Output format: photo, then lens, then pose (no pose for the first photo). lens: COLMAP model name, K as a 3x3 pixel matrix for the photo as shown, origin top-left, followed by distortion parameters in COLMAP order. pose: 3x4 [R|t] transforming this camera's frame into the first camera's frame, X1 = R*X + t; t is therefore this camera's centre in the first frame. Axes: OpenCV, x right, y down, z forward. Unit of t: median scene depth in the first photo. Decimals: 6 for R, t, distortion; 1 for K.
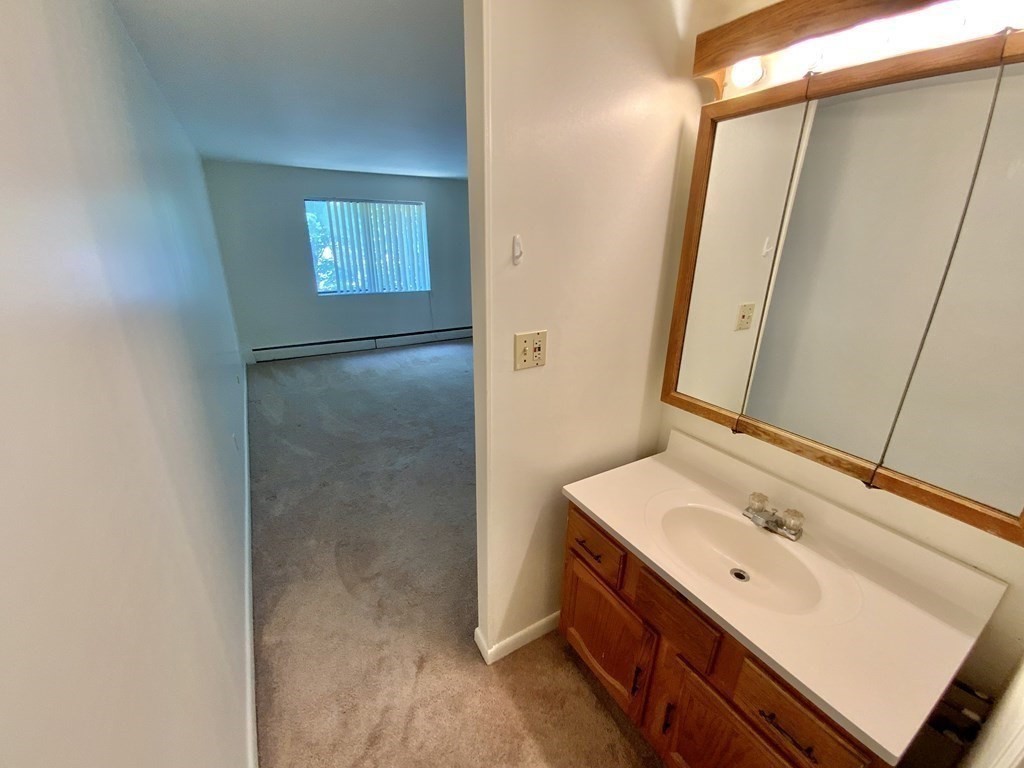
lens RADIAL K [[411.2, 0, 514.8], [0, 411.2, 389.4], [0, 0, 1]] dist [-0.000408, -0.000237]
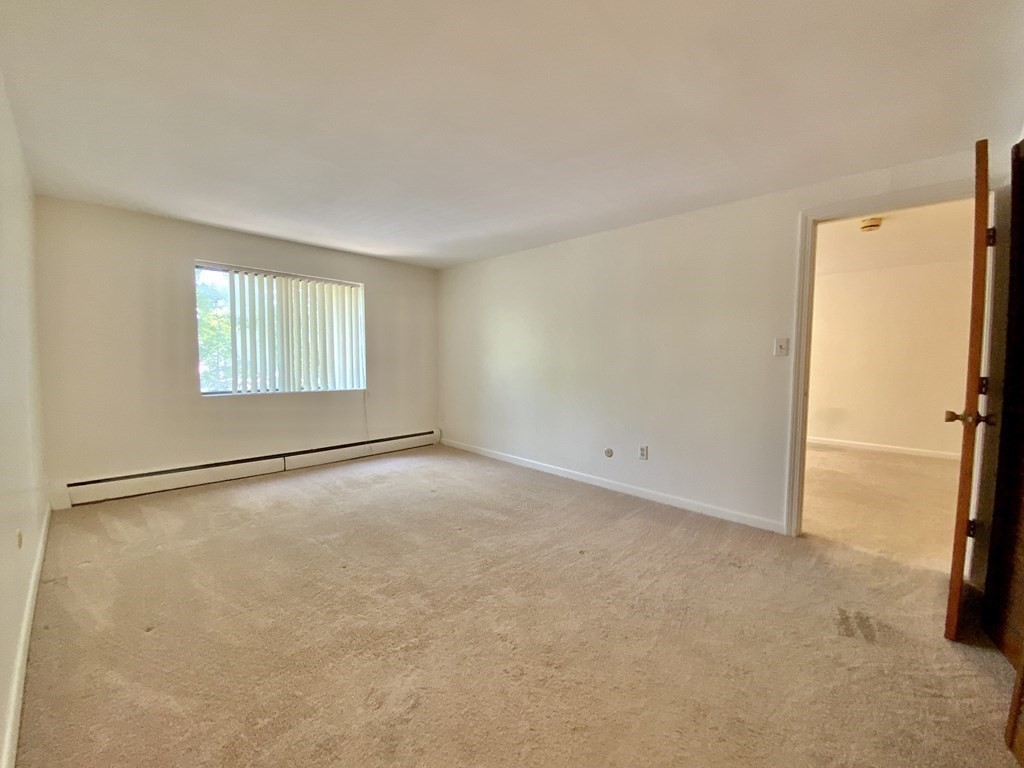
lens RADIAL K [[414.2, 0, 512.0], [0, 414.2, 384.0], [0, 0, 1]] dist [-0.001940, -0.000446]
pose [[0.969003, -0.020832, 0.246170, -0.153632], [0.090179, 0.957508, -0.273945, -0.013641], [-0.230003, 0.287652, 0.929707, 0.247743]]
